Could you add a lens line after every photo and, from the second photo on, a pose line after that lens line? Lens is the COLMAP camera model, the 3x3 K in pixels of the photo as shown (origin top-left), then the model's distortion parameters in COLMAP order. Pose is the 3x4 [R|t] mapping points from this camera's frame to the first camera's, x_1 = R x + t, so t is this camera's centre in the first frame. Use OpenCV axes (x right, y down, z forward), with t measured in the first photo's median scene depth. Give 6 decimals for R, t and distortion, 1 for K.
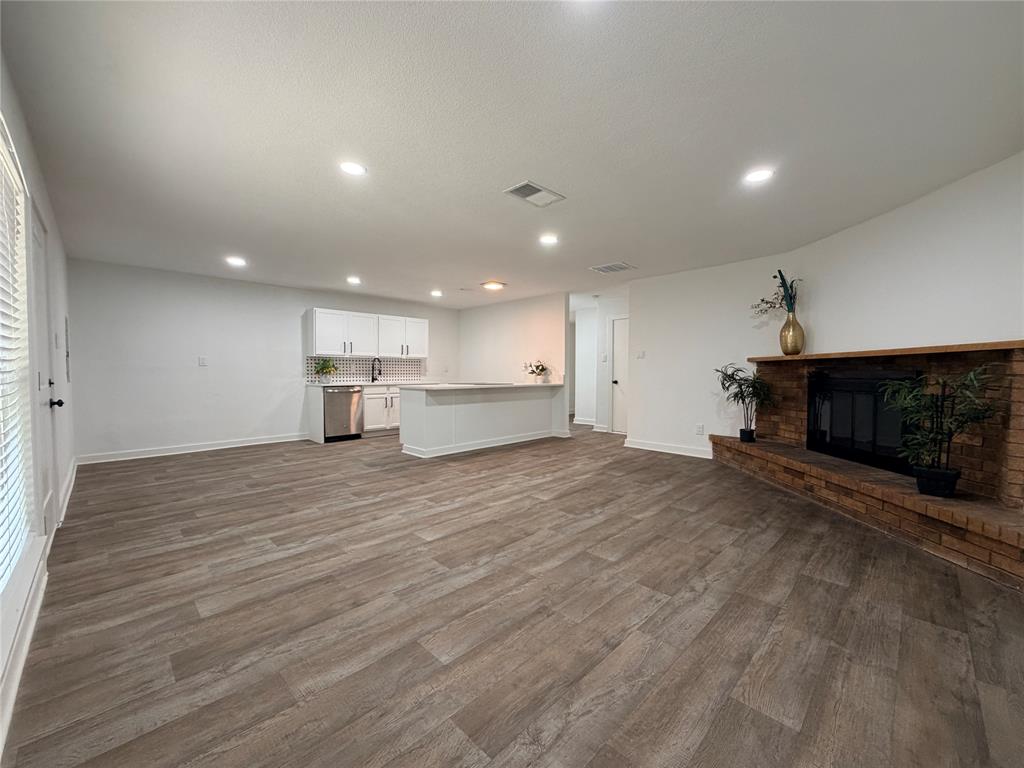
lens RADIAL K [[414.8, 0, 508.6], [0, 414.8, 383.9], [0, 0, 1]] dist [0.001981, -0.000266]
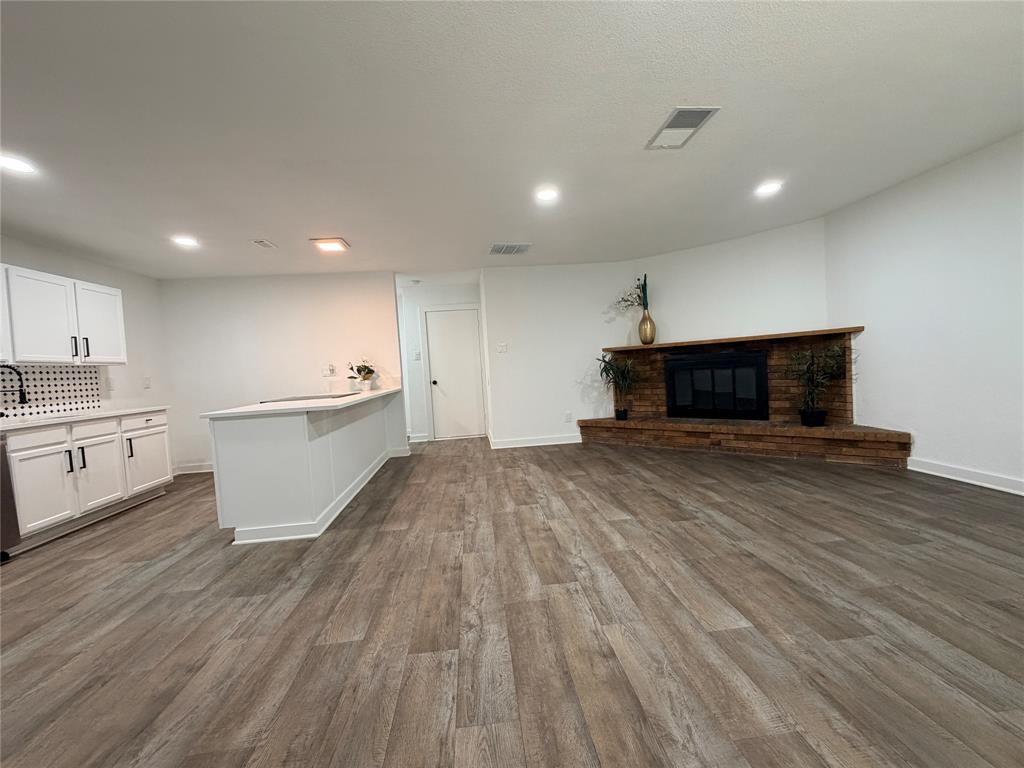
lens RADIAL K [[412.1, 0, 512.0], [0, 412.1, 384.0], [0, 0, 1]] dist [-0.000245, 0.000076]
pose [[0.627992, -0.073138, 0.774775, -0.632704], [0.083841, 0.996138, 0.026077, -0.020153], [-0.773690, 0.048582, 0.631699, 0.635148]]
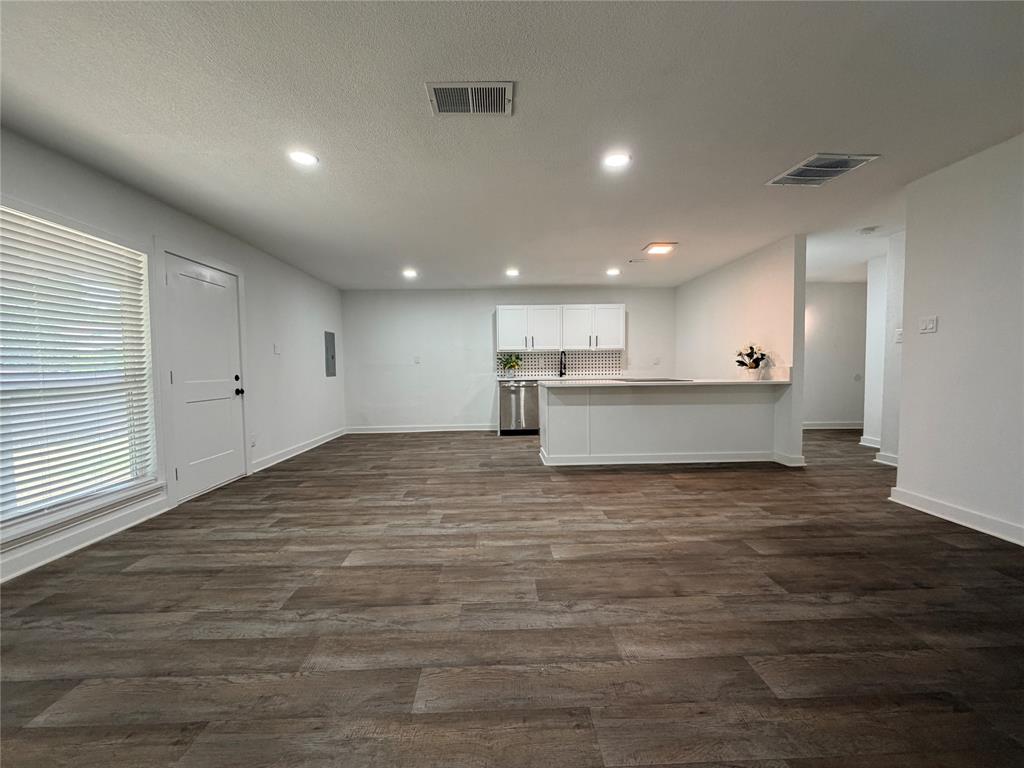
lens RADIAL K [[409.9, 0, 506.8], [0, 409.9, 394.1], [0, 0, 1]] dist [-0.002205, -0.000230]
pose [[0.727887, 0.034497, -0.684829, 0.456033], [-0.005204, 0.998983, 0.044791, -0.012163], [0.685678, -0.029039, 0.727326, 0.458223]]
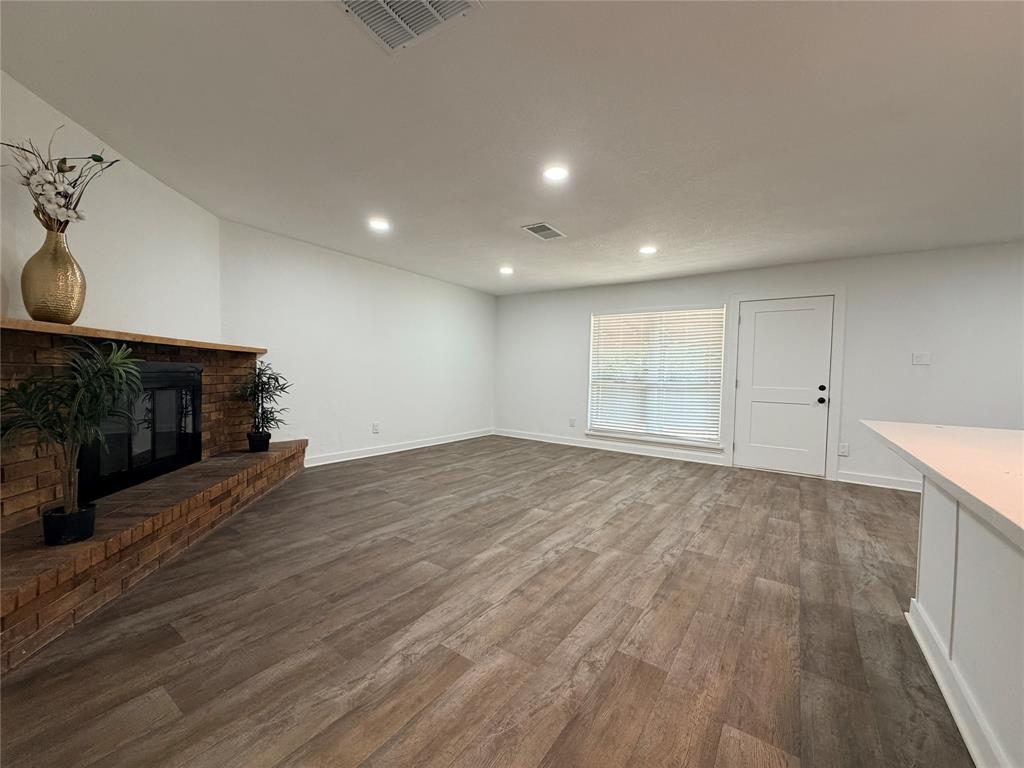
lens RADIAL K [[409.6, 0, 509.5], [0, 409.6, 385.2], [0, 0, 1]] dist [0.000806, -0.000132]
pose [[-0.984369, -0.021327, -0.174823, 0.304042], [-0.031814, 0.997844, 0.057404, -0.050930], [0.173222, 0.062069, -0.982925, 1.815894]]
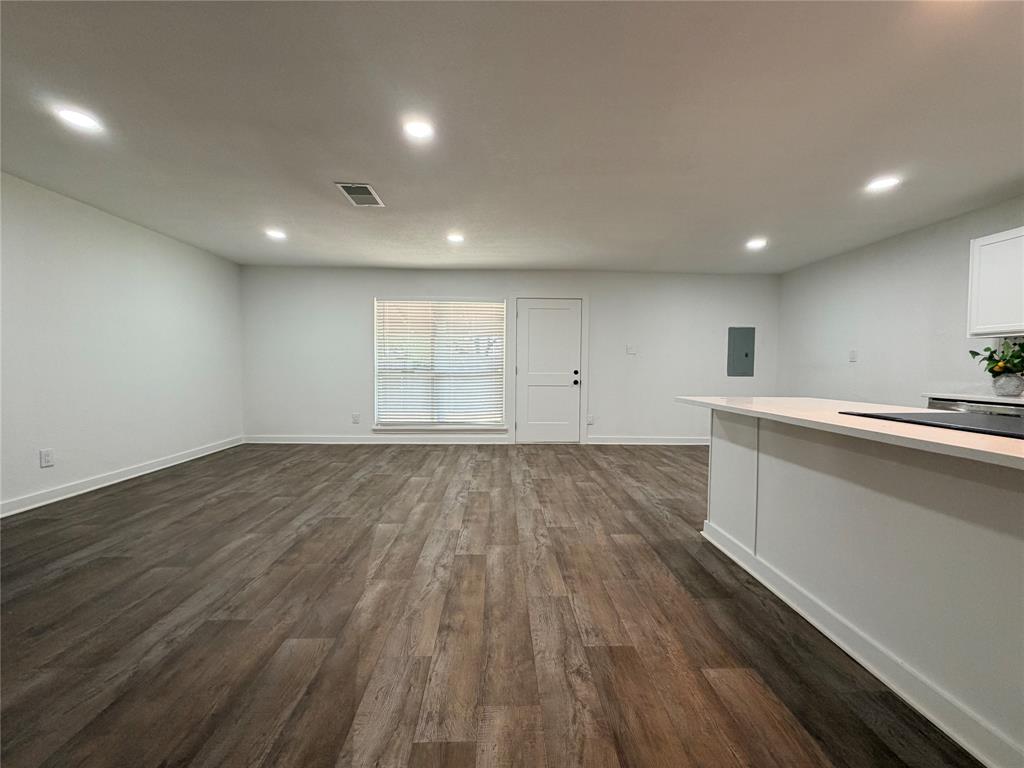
lens RADIAL K [[409.6, 0, 509.5], [0, 409.6, 385.2], [0, 0, 1]] dist [0.000806, -0.000132]
pose [[-0.681807, 0.027045, -0.731032, 0.469792], [-0.030102, 0.997433, 0.064975, -0.046498], [0.730913, 0.066306, -0.679242, 1.639342]]
